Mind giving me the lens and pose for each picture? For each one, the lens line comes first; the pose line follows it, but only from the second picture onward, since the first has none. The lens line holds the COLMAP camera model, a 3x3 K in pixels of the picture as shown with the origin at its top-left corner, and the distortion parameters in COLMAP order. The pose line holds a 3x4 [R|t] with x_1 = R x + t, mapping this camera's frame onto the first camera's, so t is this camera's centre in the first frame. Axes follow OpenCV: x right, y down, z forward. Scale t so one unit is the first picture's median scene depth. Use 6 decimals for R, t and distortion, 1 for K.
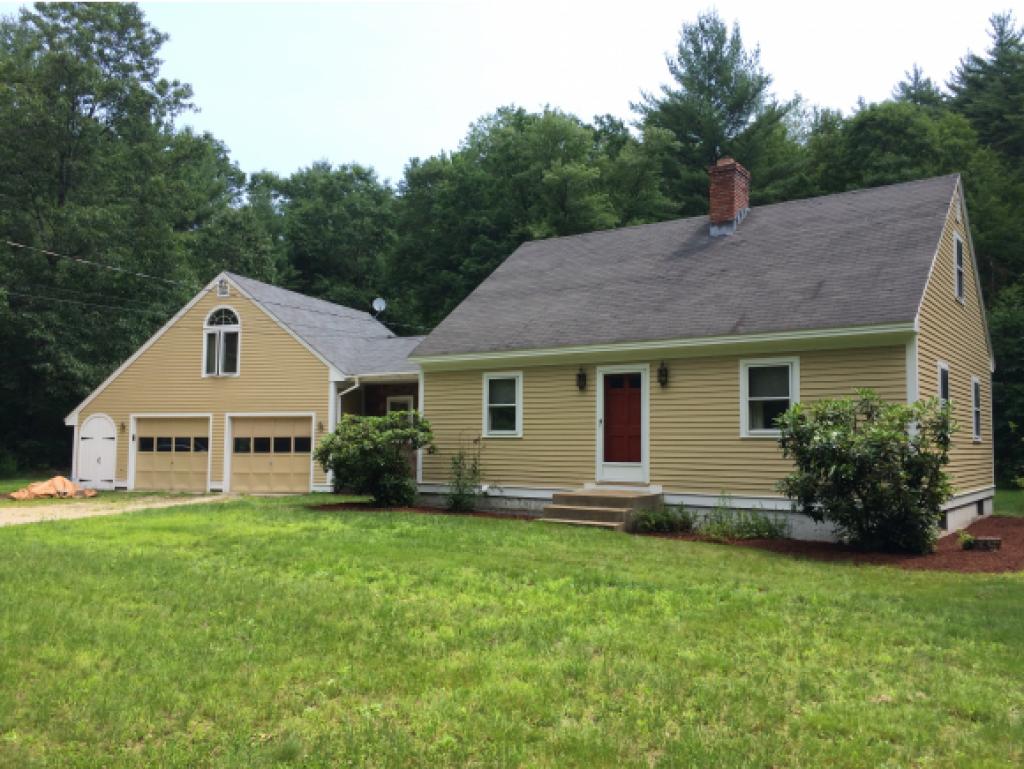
lens RADIAL K [[899.8, 0, 512.0], [0, 899.8, 384.5], [0, 0, 1]] dist [0.075842, -0.108285]
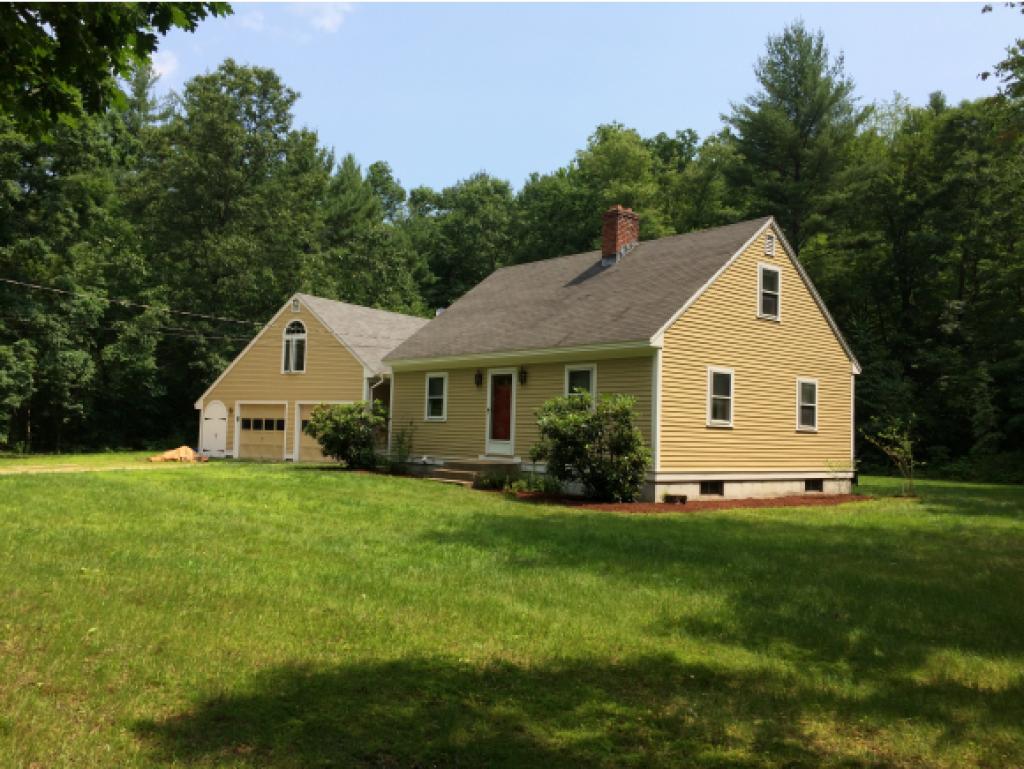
lens RADIAL K [[889.5, 0, 520.1], [0, 889.5, 387.6], [0, 0, 1]] dist [0.083047, -0.115825]
pose [[0.975257, 0.005258, -0.221010, 0.268759], [-0.001735, 0.999868, 0.016129, -0.008985], [0.221066, -0.015346, 0.975138, -0.182046]]
